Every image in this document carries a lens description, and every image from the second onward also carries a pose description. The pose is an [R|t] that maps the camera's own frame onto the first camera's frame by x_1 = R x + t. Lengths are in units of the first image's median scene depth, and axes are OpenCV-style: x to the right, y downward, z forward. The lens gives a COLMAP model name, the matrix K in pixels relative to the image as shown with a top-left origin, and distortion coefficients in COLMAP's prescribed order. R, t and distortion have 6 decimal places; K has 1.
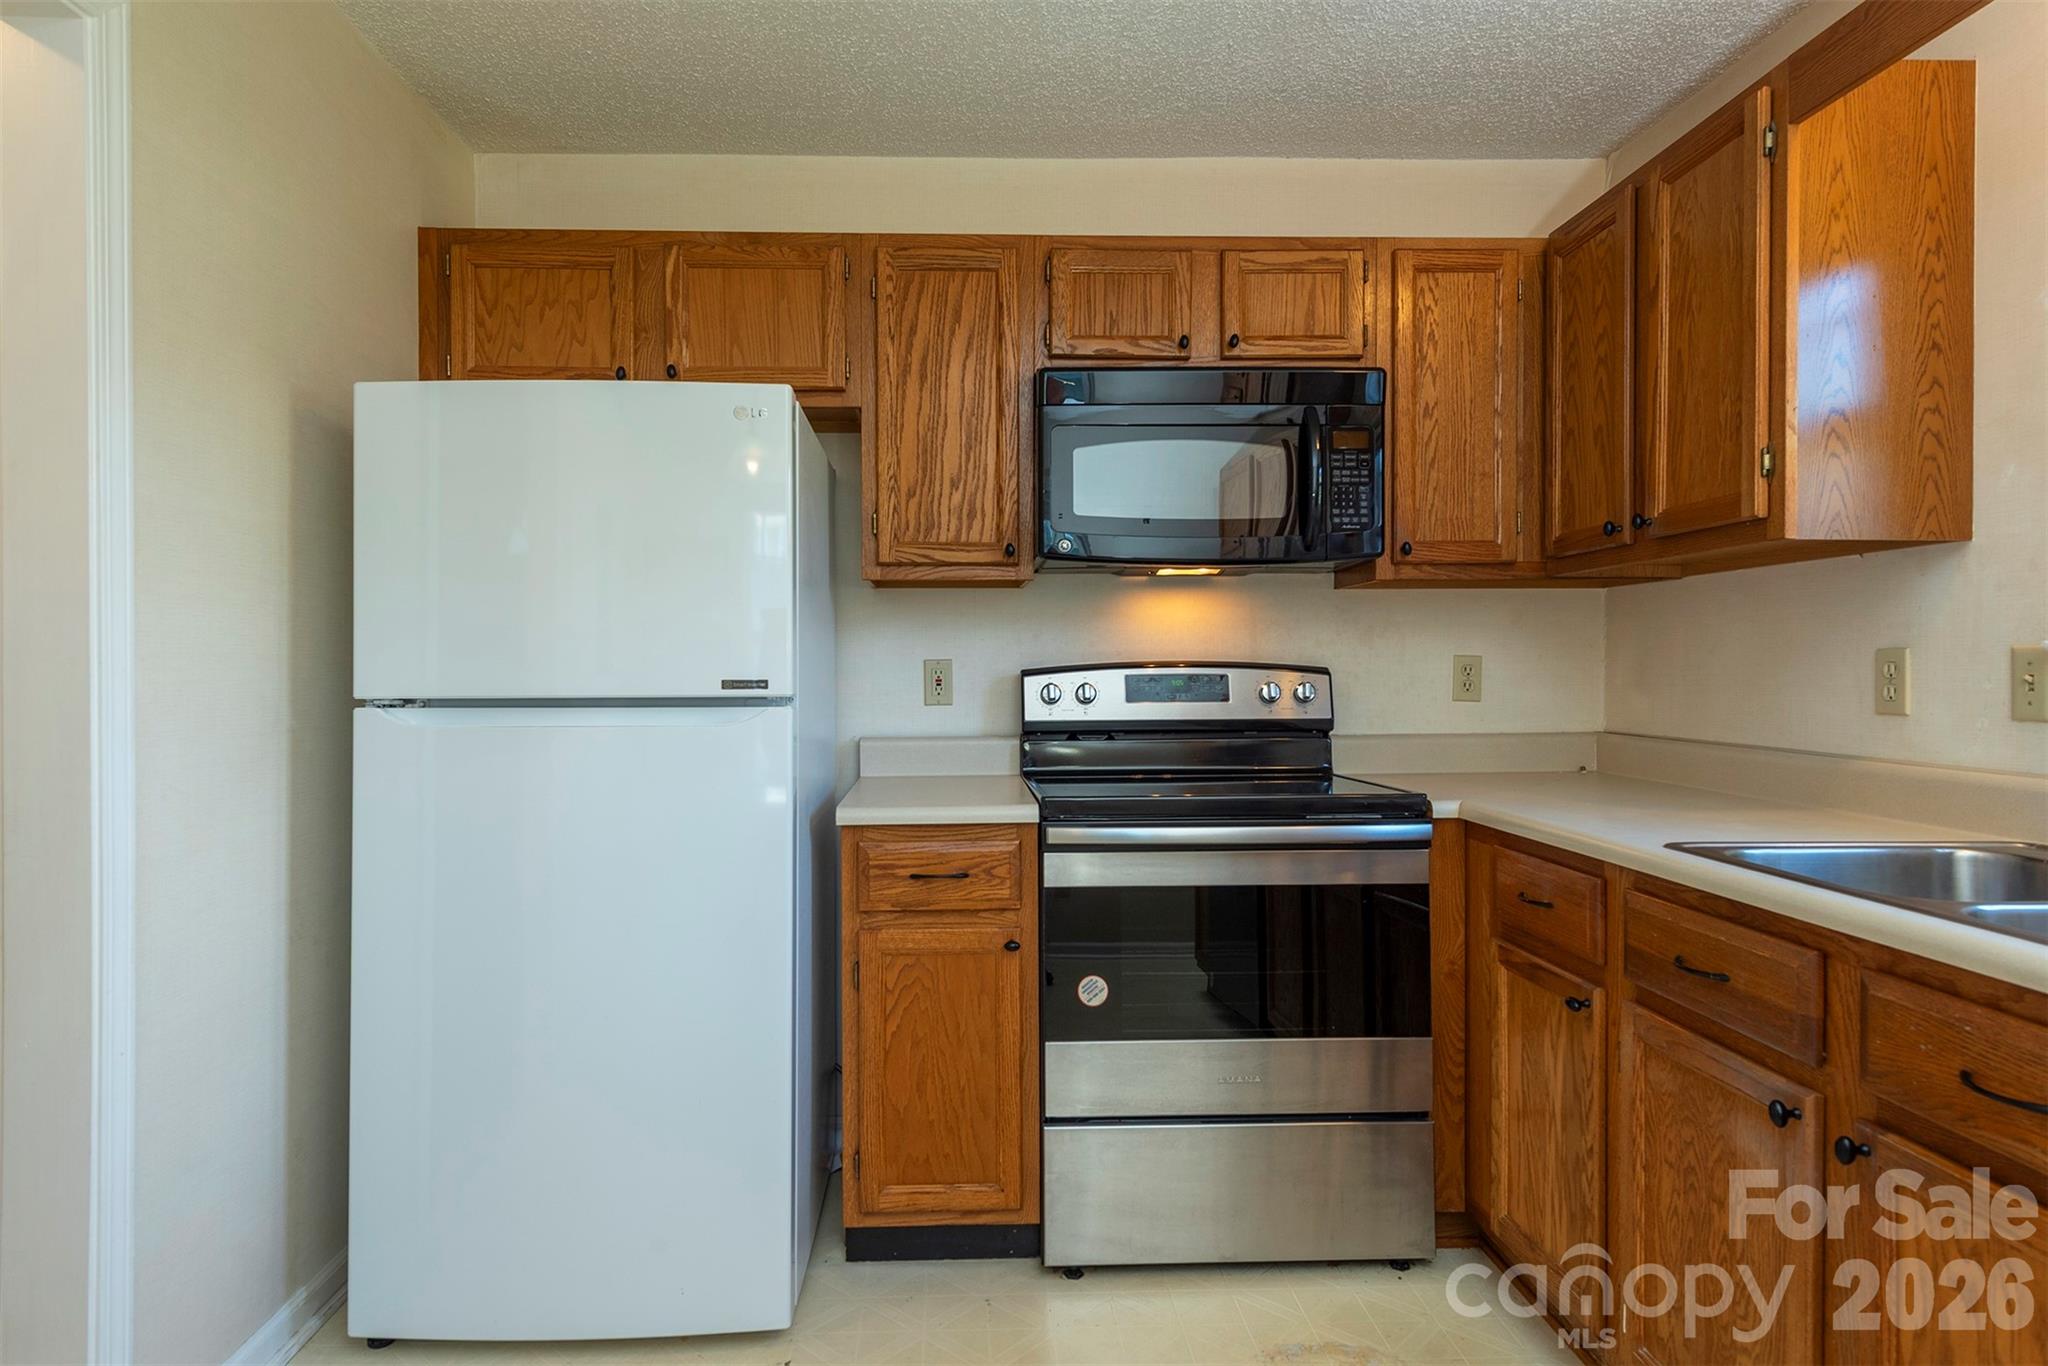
lens RADIAL K [[1183.8, 0, 987.0], [0, 1183.8, 669.4], [0, 0, 1]] dist [0.029536, -0.023173]
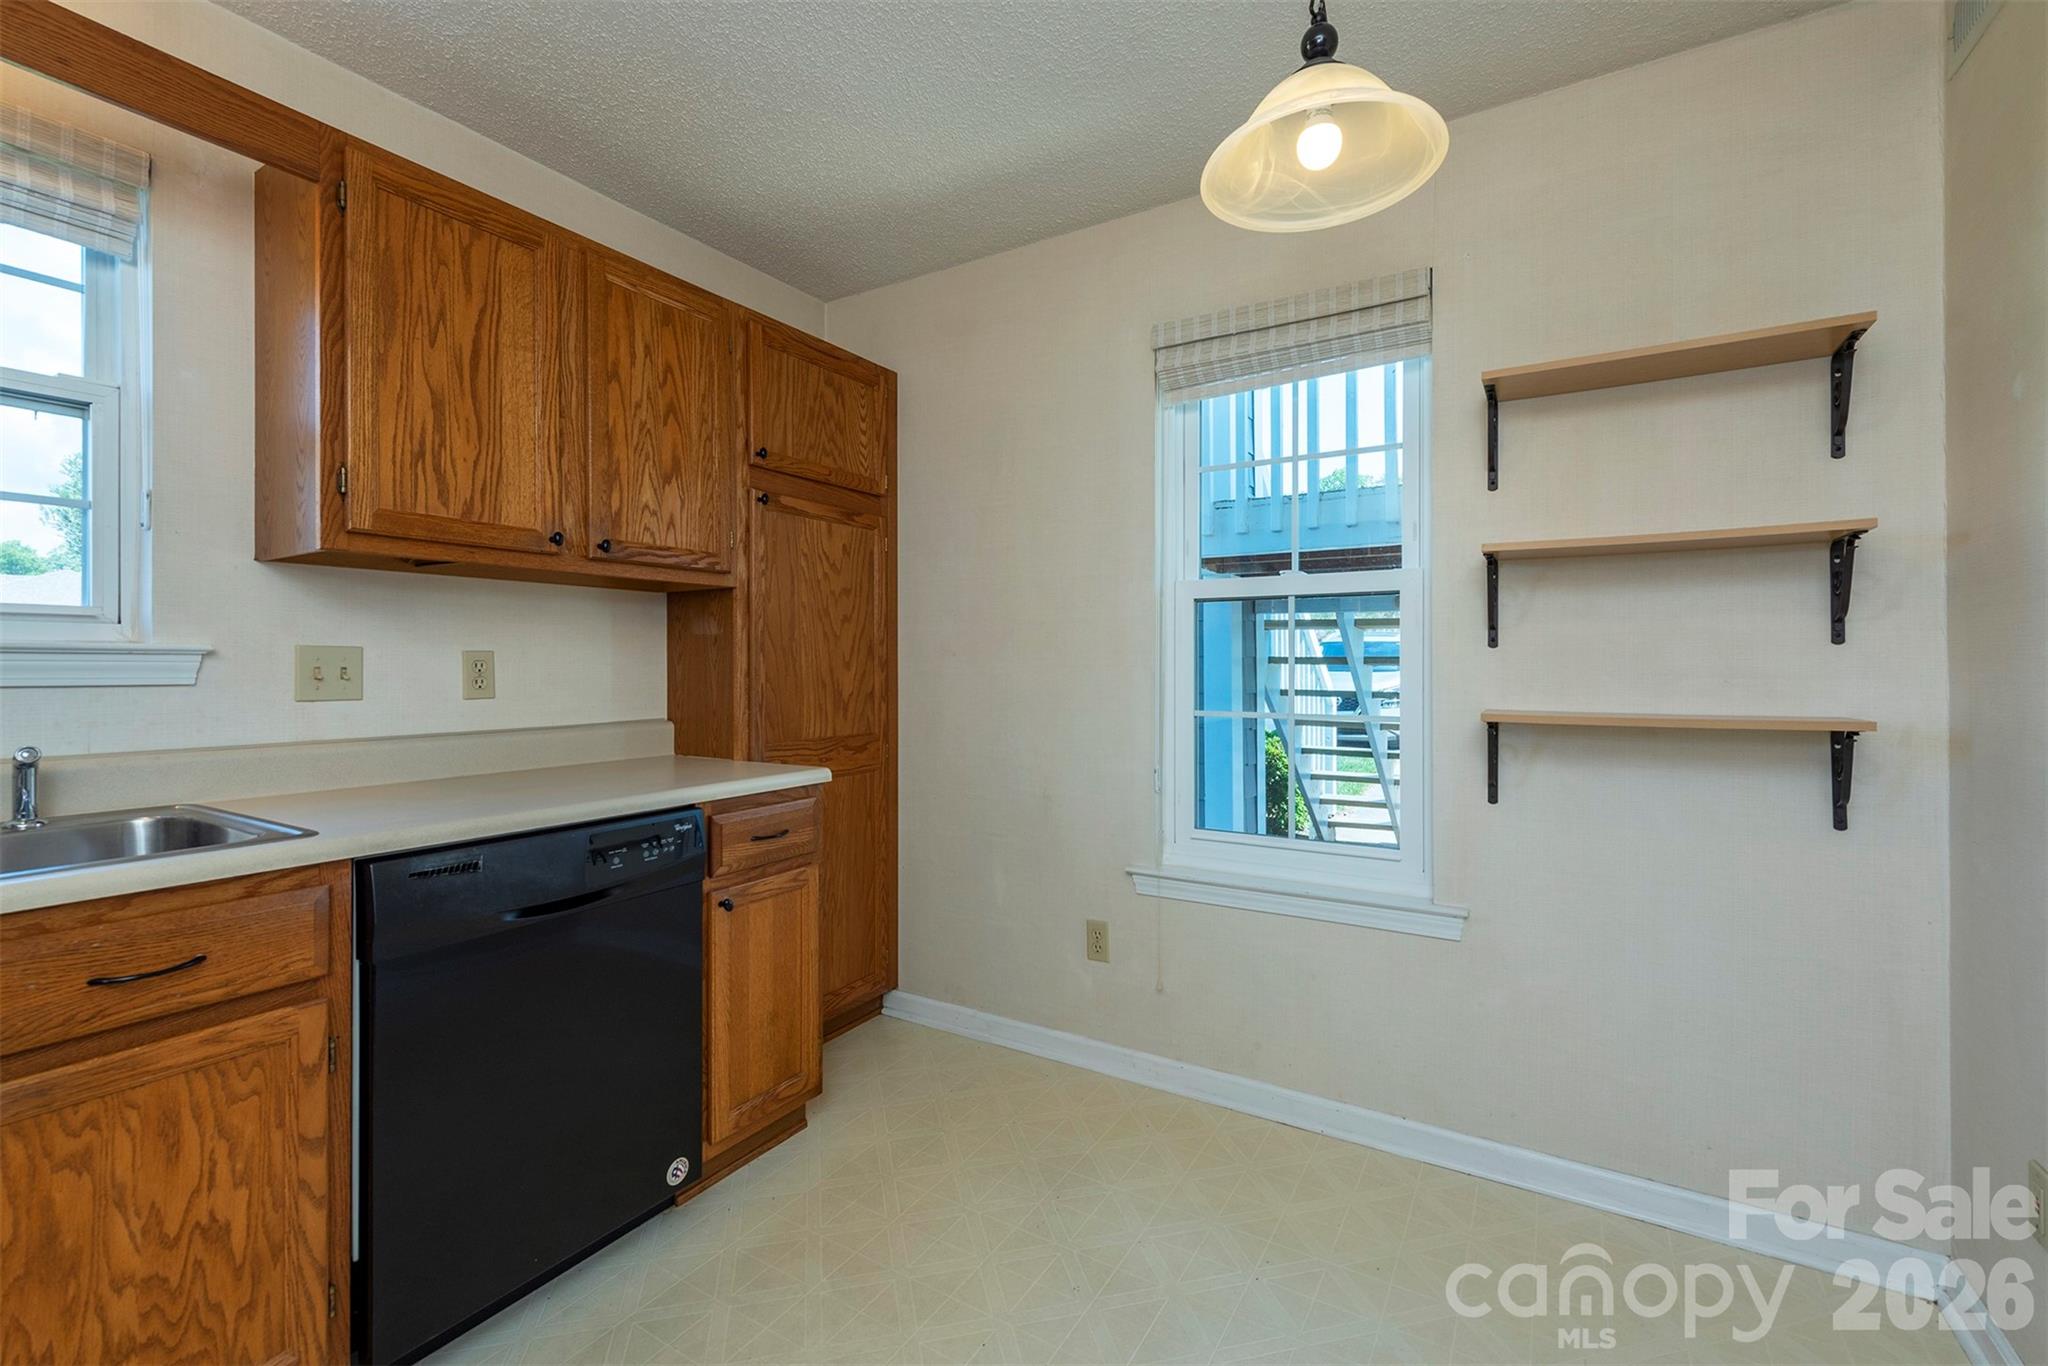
lens RADIAL K [[870.3, 0, 1029.3], [0, 870.3, 665.6], [0, 0, 1]] dist [0.011070, -0.004247]
pose [[-0.839147, -0.000016, 0.543905, -0.238895], [0.002631, 0.999988, 0.004089, 0.001214], [-0.543898, 0.004863, -0.839137, 0.571237]]
